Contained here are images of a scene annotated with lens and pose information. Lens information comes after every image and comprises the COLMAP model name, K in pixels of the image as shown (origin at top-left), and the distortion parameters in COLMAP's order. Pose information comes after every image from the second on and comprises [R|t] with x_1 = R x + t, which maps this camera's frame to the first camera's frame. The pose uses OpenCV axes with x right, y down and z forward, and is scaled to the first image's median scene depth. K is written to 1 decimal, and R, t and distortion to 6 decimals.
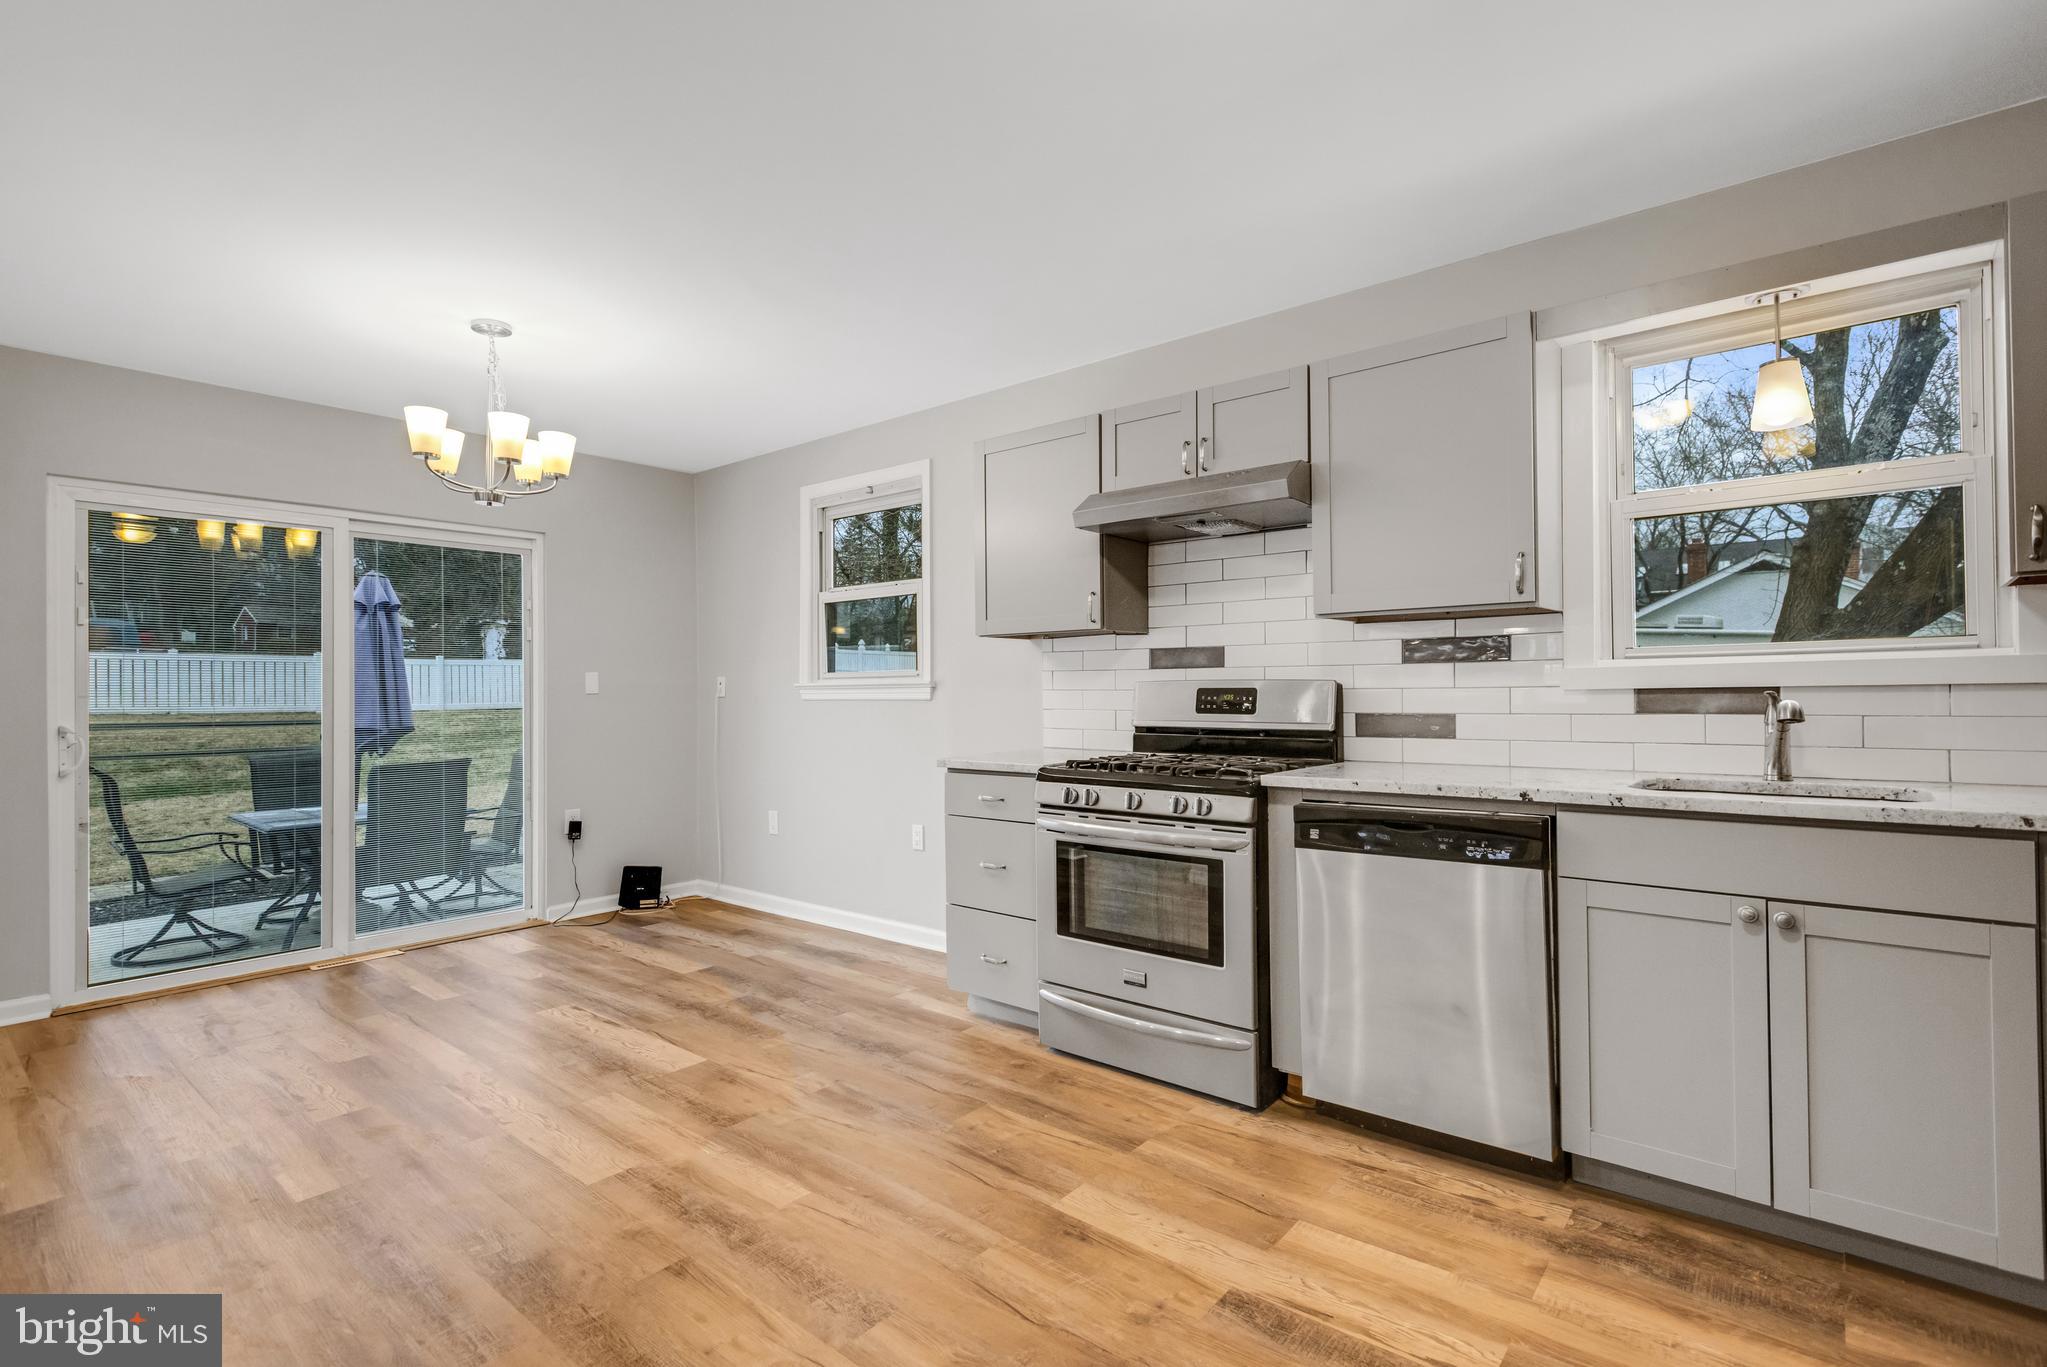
lens RADIAL K [[963.6, 0, 1026.9], [0, 963.6, 687.8], [0, 0, 1]] dist [0.004952, -0.000908]
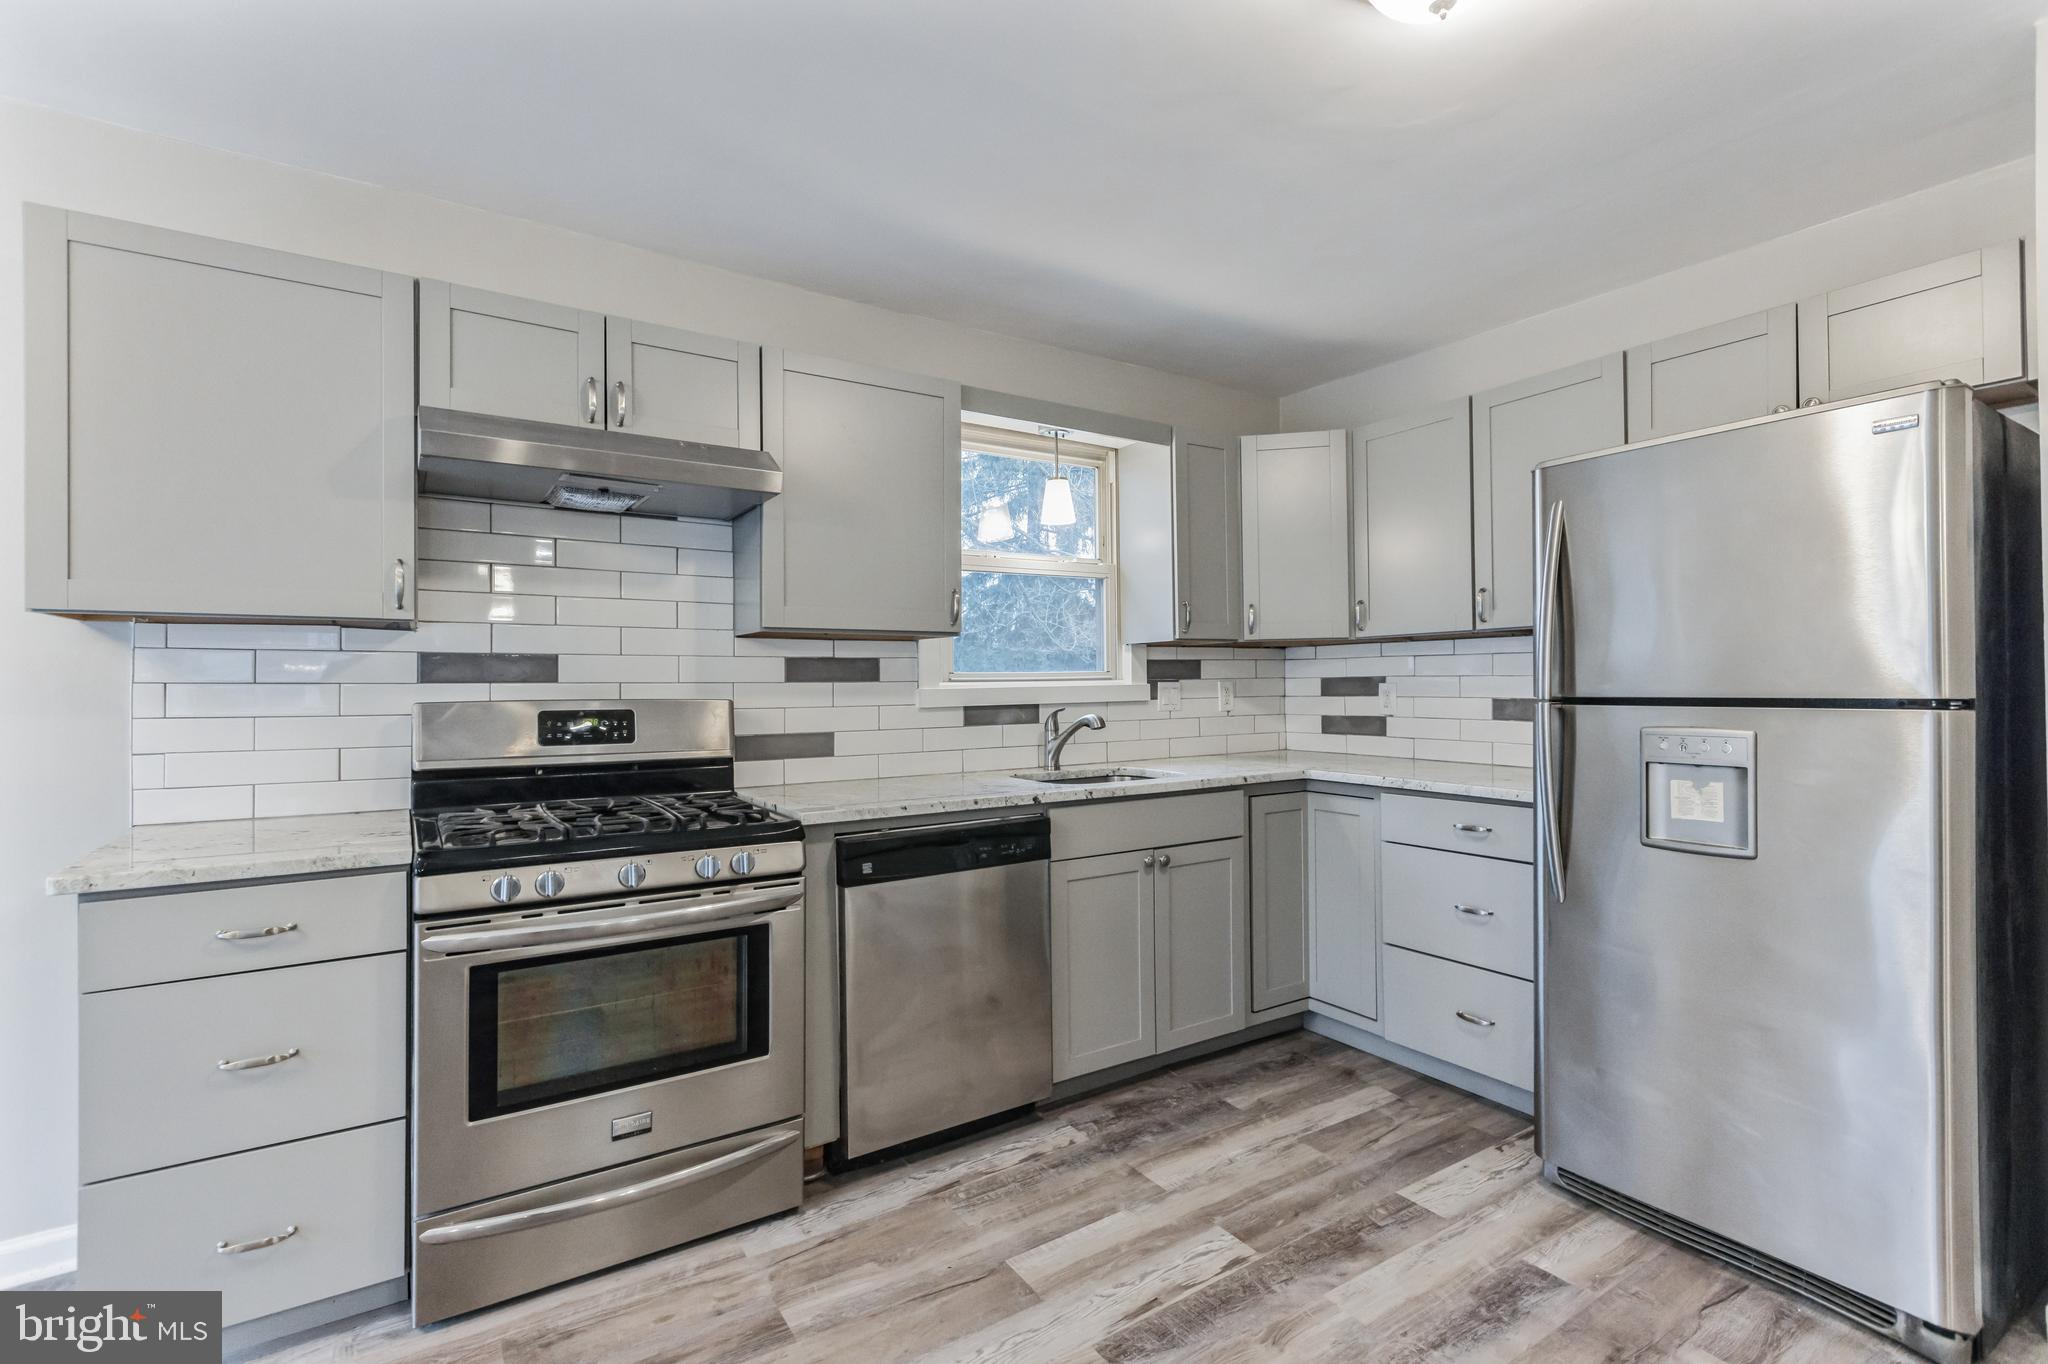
lens RADIAL K [[934.1, 0, 1027.5], [0, 934.1, 682.8], [0, 0, 1]] dist [0.005349, -0.001191]
pose [[0.294101, 0.008777, 0.955734, -0.422743], [0.000707, 0.999956, -0.009400, -0.015103], [-0.955774, 0.003441, 0.294082, 0.478779]]
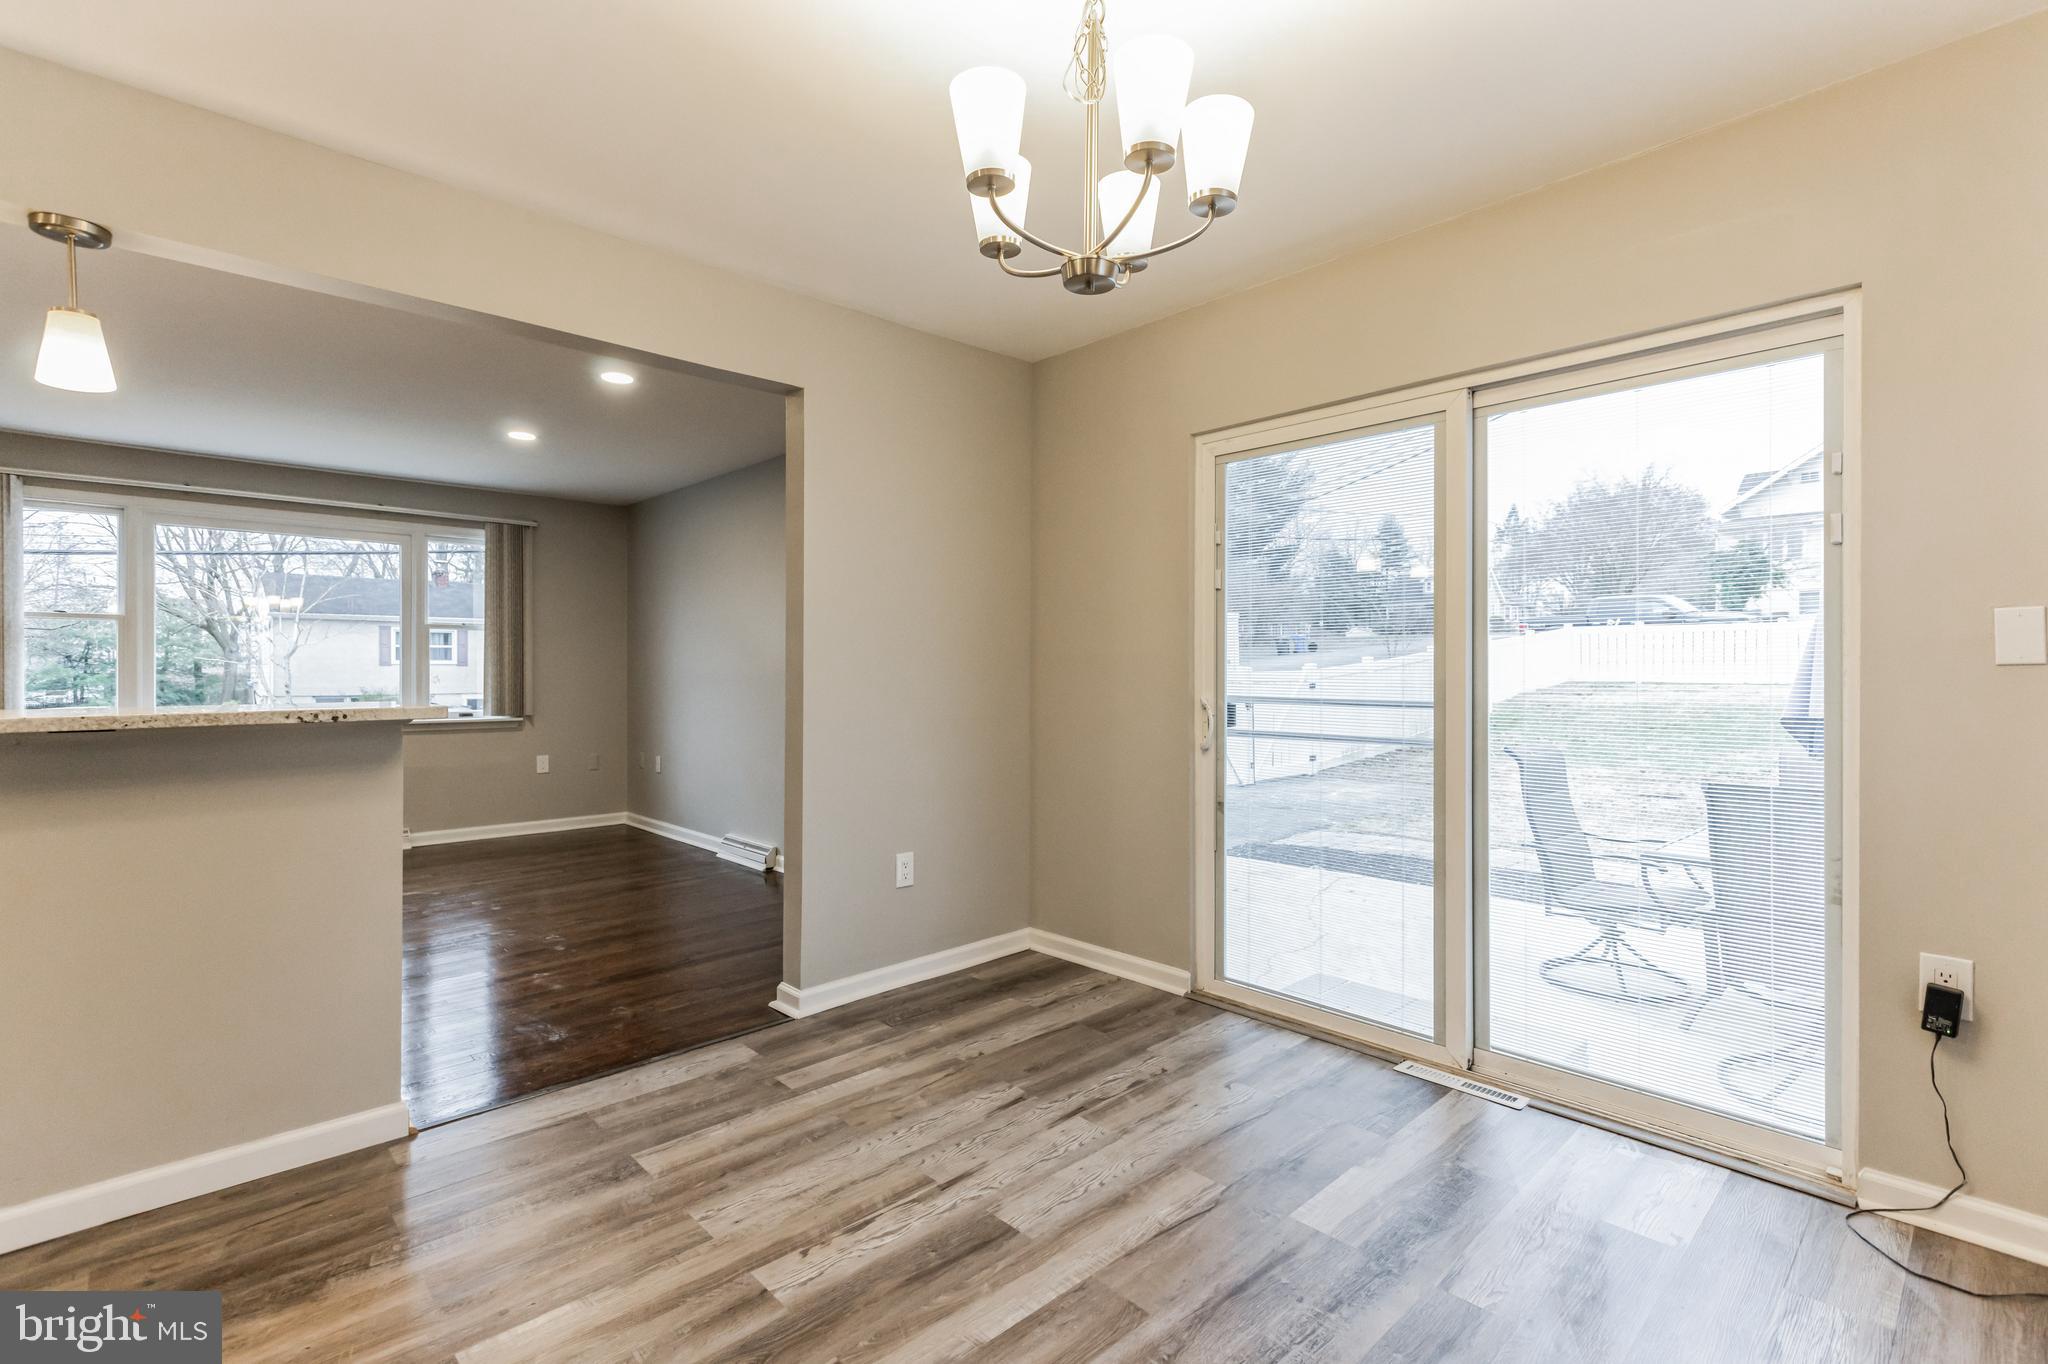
lens RADIAL K [[934.1, 0, 1031.8], [0, 934.1, 671.2], [0, 0, 1]] dist [0.005349, -0.001191]
pose [[-0.117015, 0.010441, -0.993075, -0.075217], [0.006675, 0.999930, 0.009727, 0.005326], [0.993108, -0.005491, -0.117077, 1.096507]]
